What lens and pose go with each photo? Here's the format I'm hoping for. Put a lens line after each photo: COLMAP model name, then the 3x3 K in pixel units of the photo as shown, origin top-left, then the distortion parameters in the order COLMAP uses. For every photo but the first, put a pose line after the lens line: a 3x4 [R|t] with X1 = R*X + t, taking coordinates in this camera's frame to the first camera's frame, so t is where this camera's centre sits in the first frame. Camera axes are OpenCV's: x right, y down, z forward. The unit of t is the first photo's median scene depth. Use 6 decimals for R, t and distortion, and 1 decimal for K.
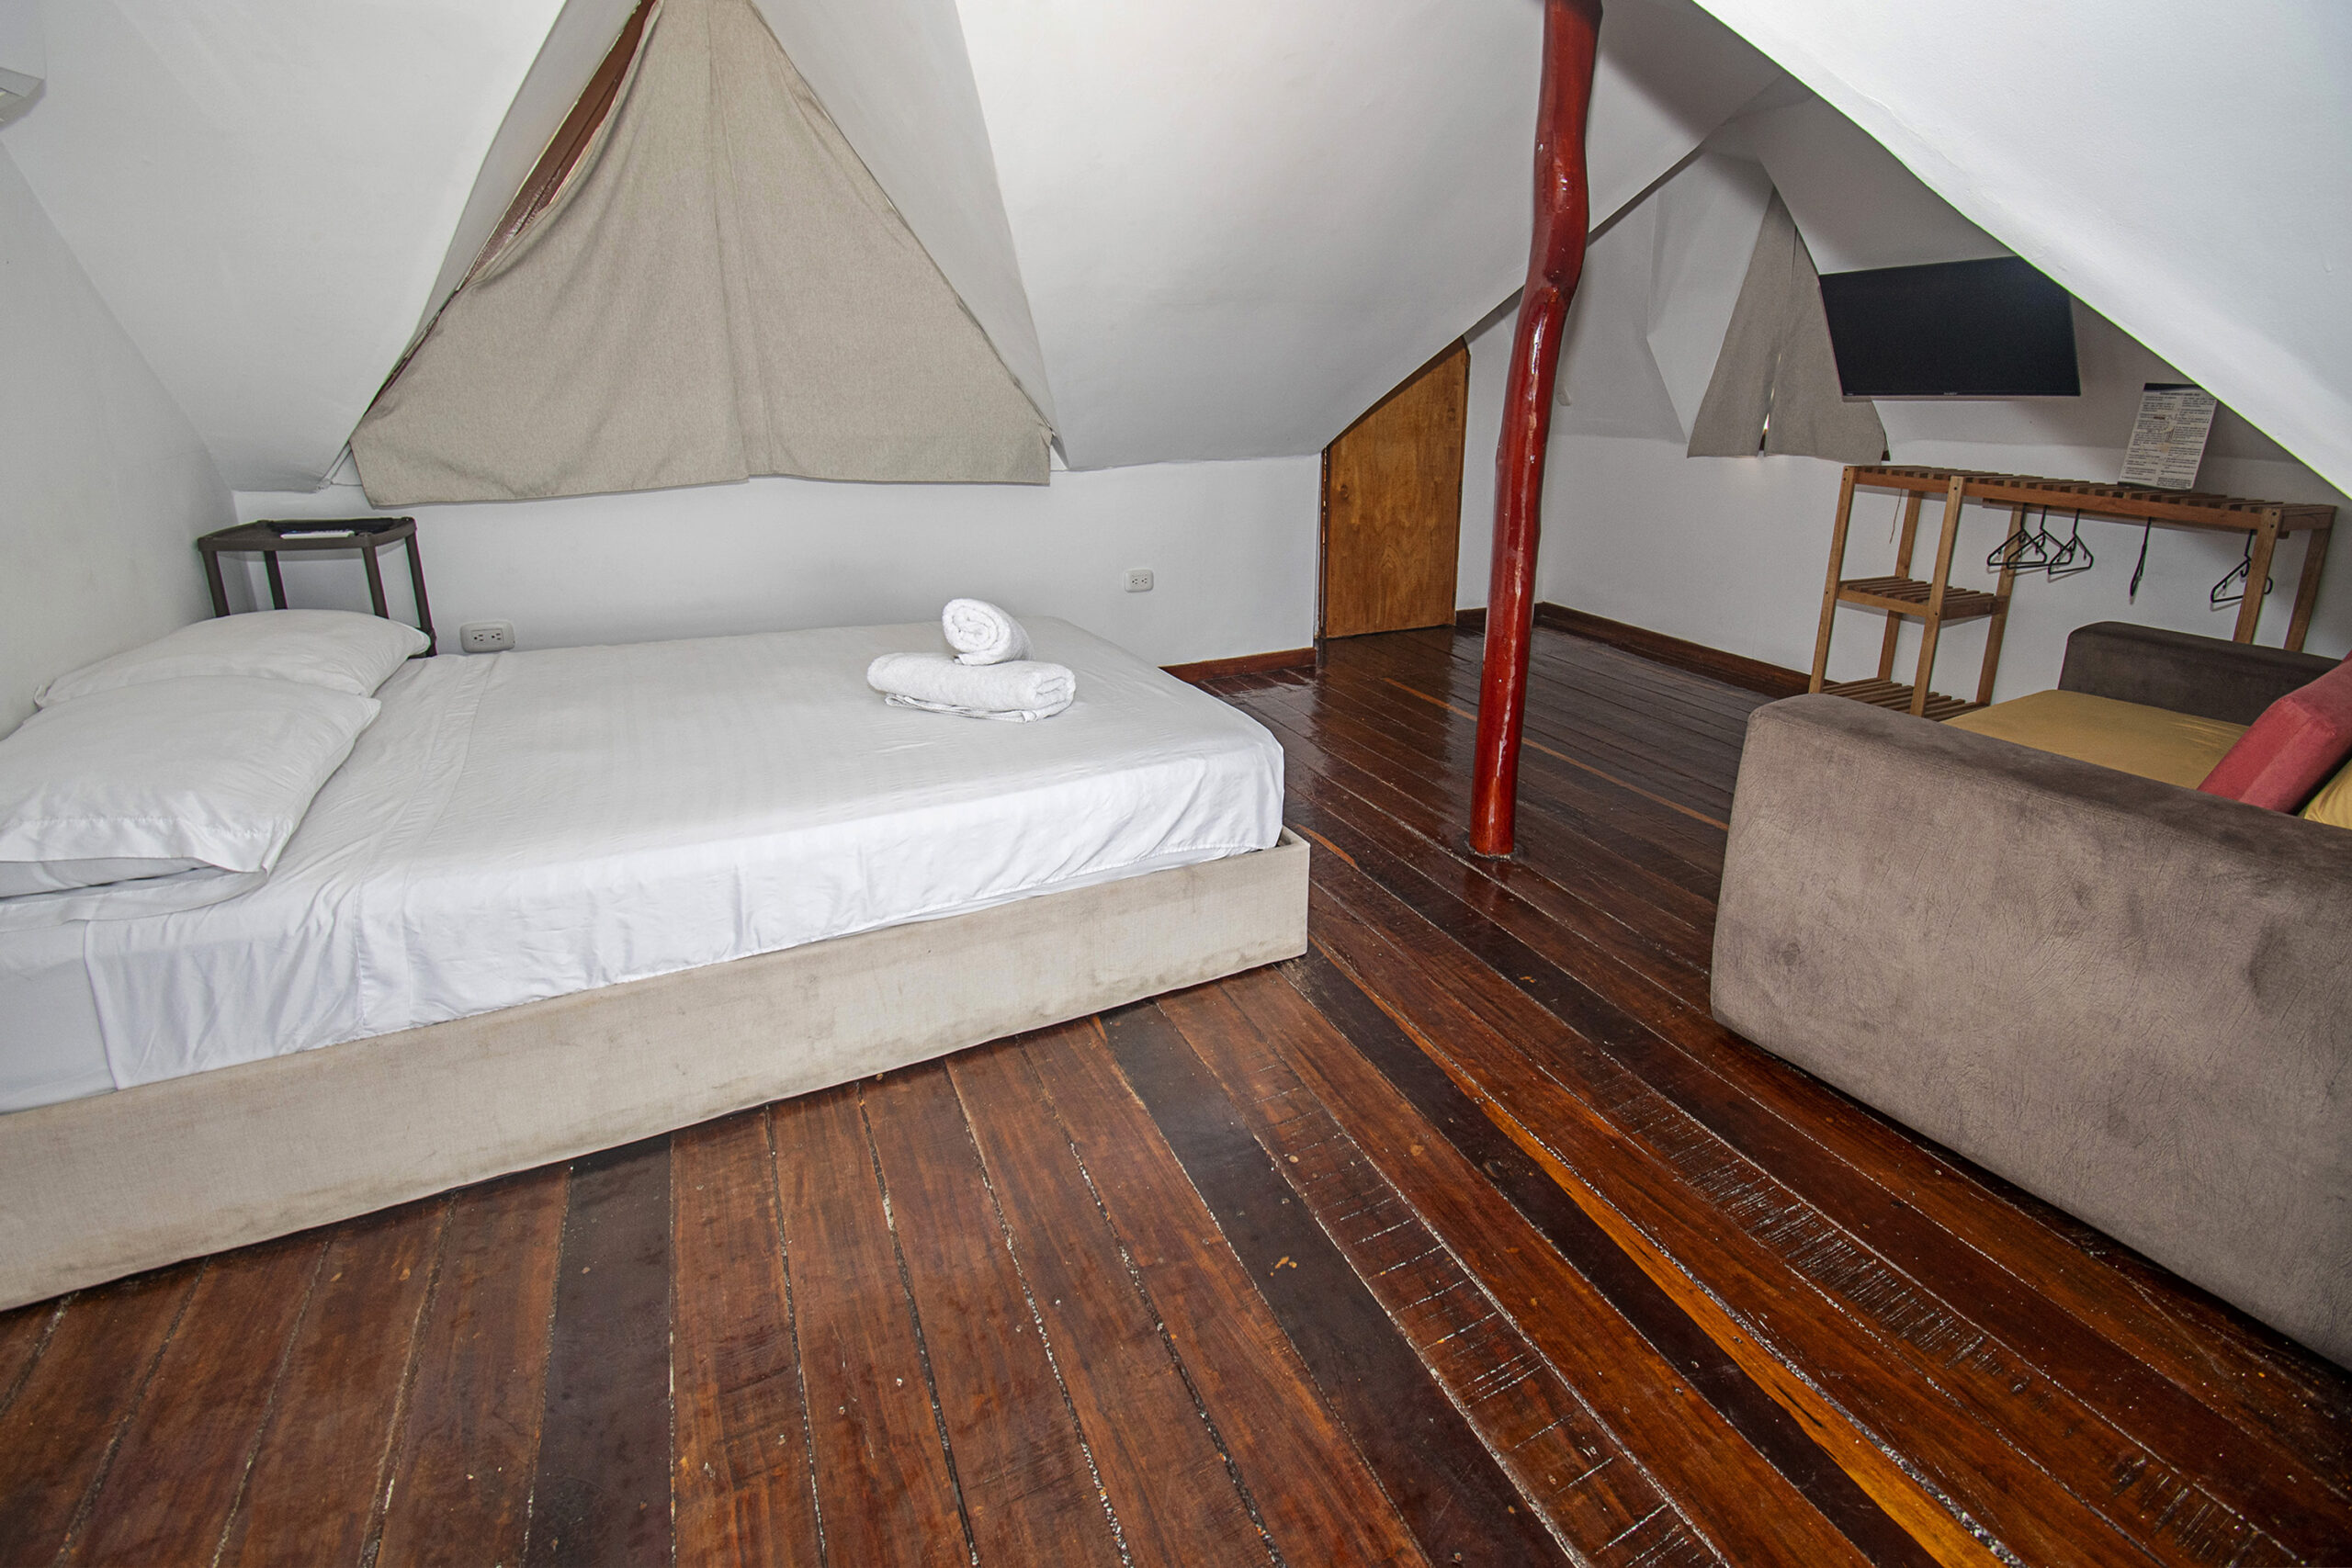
lens RADIAL K [[1031.5, 0, 1187.9], [0, 1031.5, 738.9], [0, 0, 1]] dist [0.027570, -0.034320]
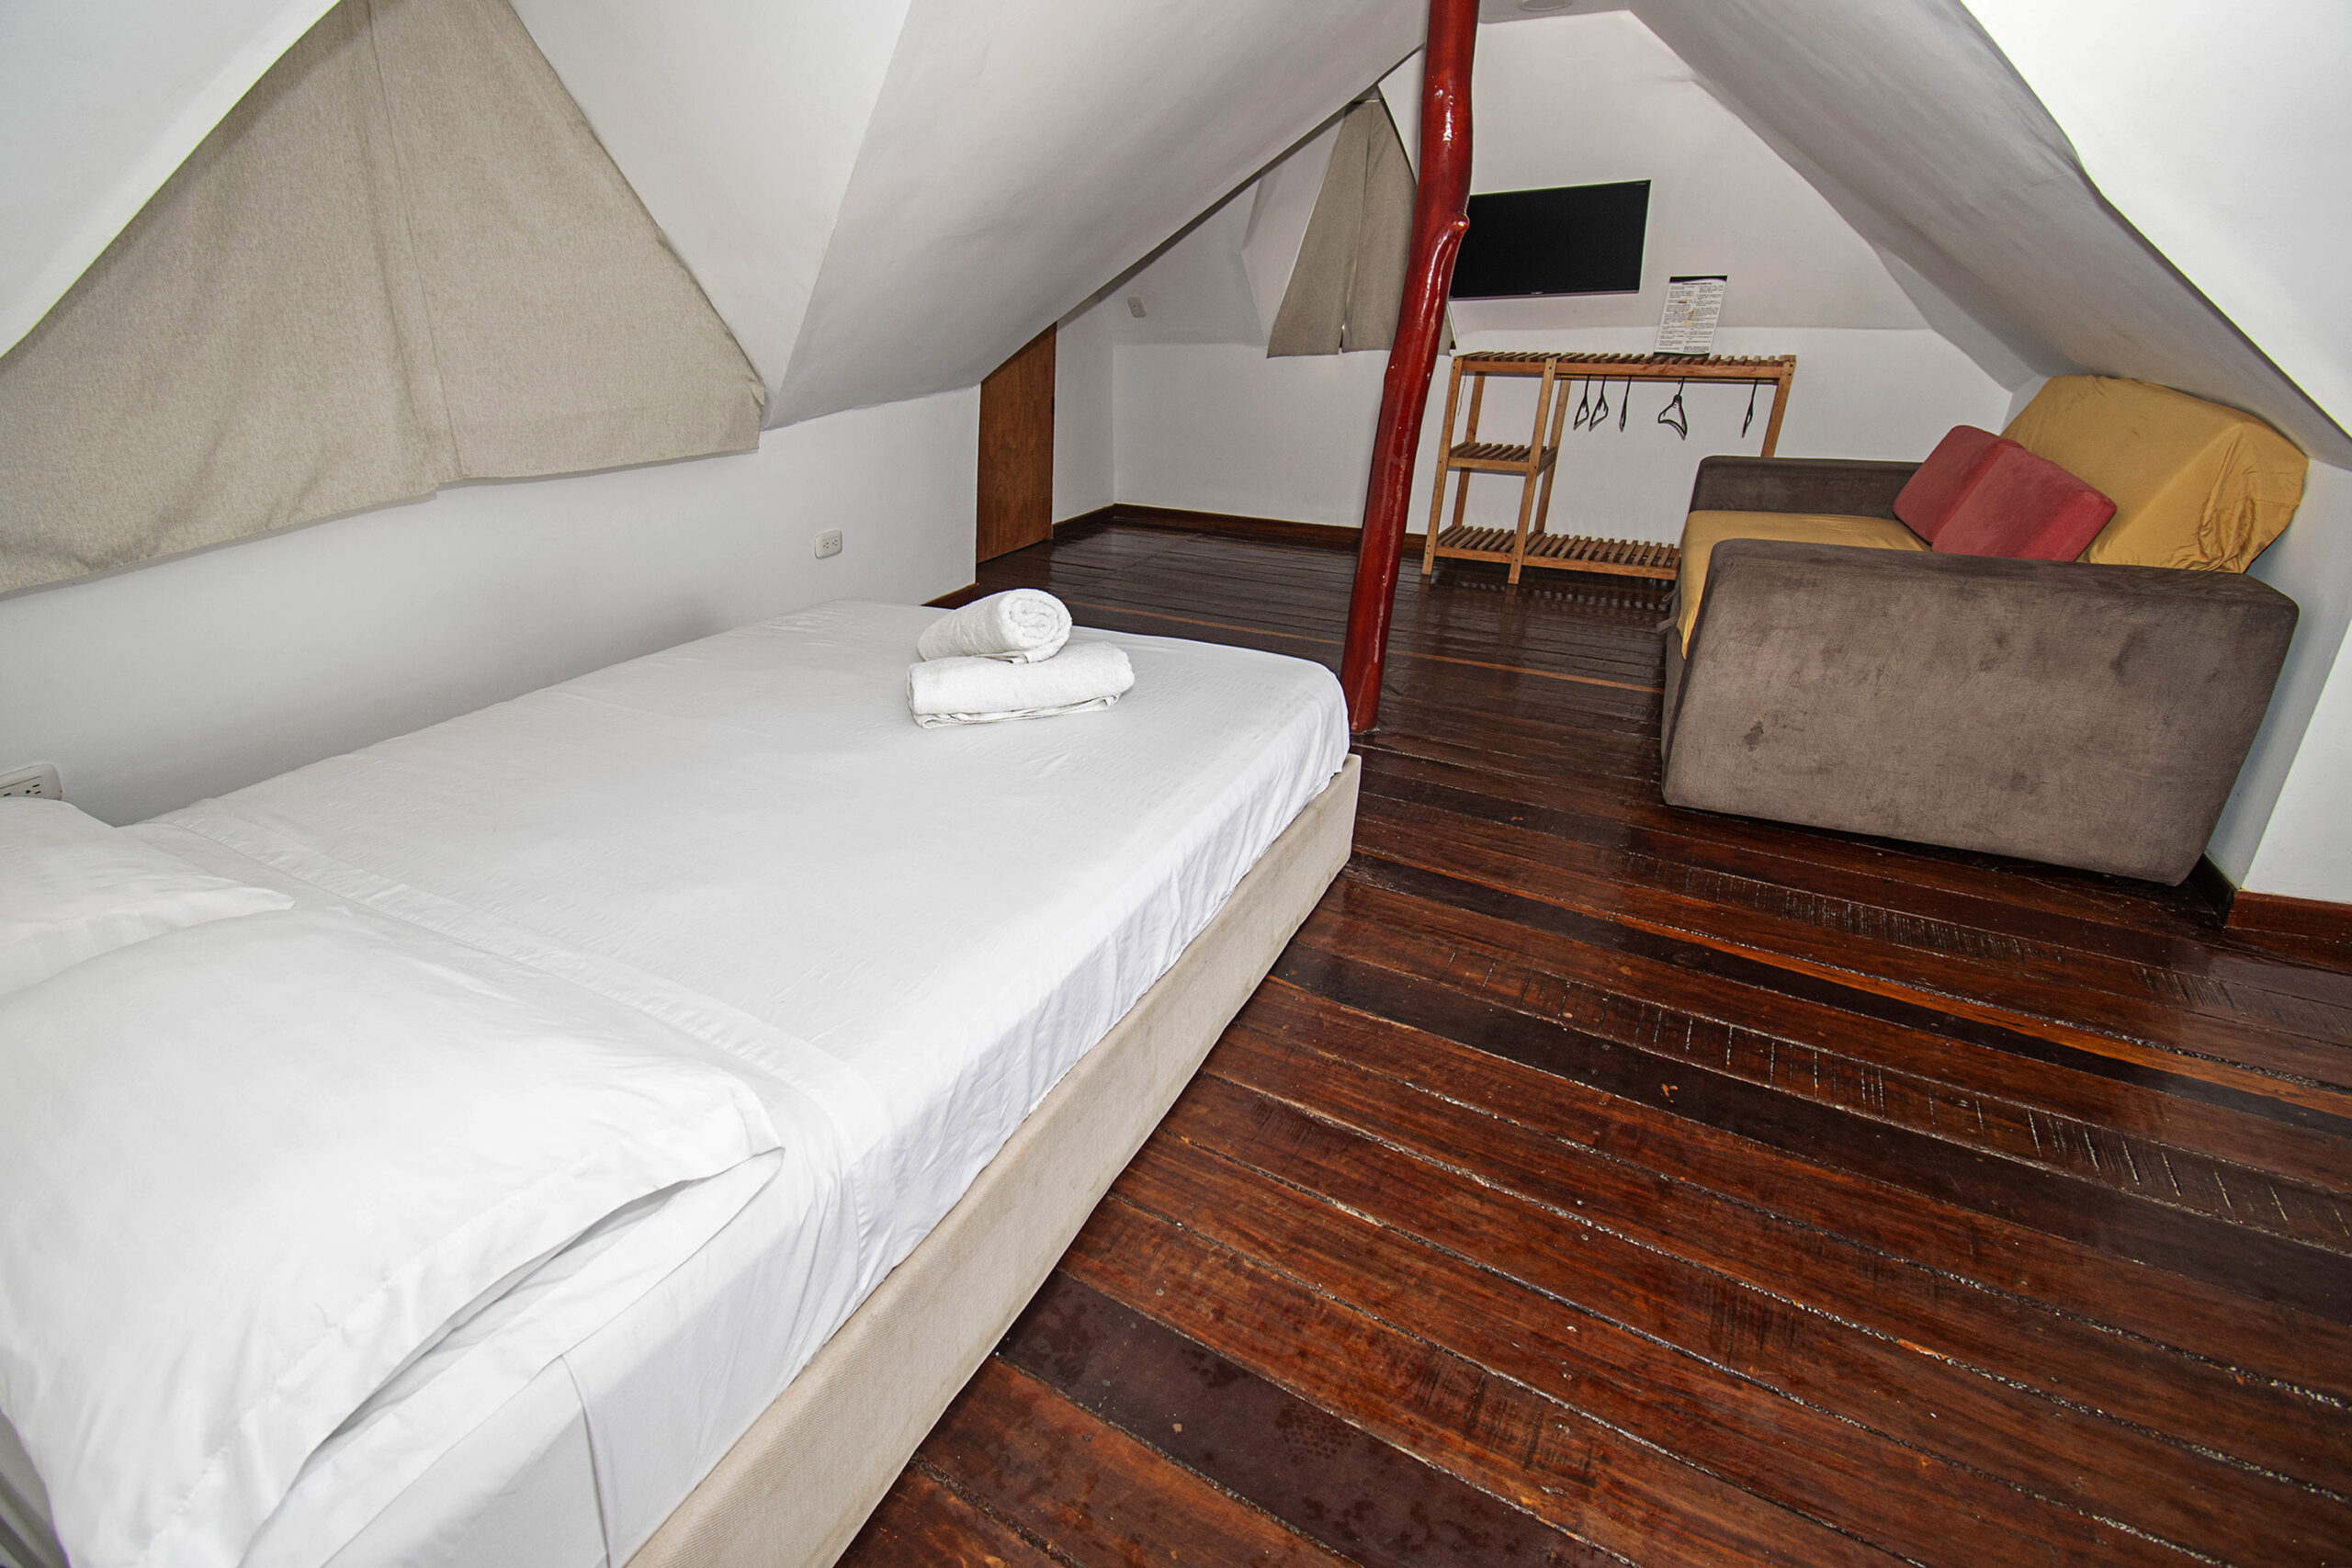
lens RADIAL K [[1029.9, 0, 1107.3], [0, 1029.9, 725.3], [0, 0, 1]] dist [0.012542, -0.020632]
pose [[0.852398, -0.243600, 0.462684, -0.668718], [0.211839, 0.969865, 0.120359, -0.128087], [-0.478060, -0.004580, 0.878315, 0.209279]]
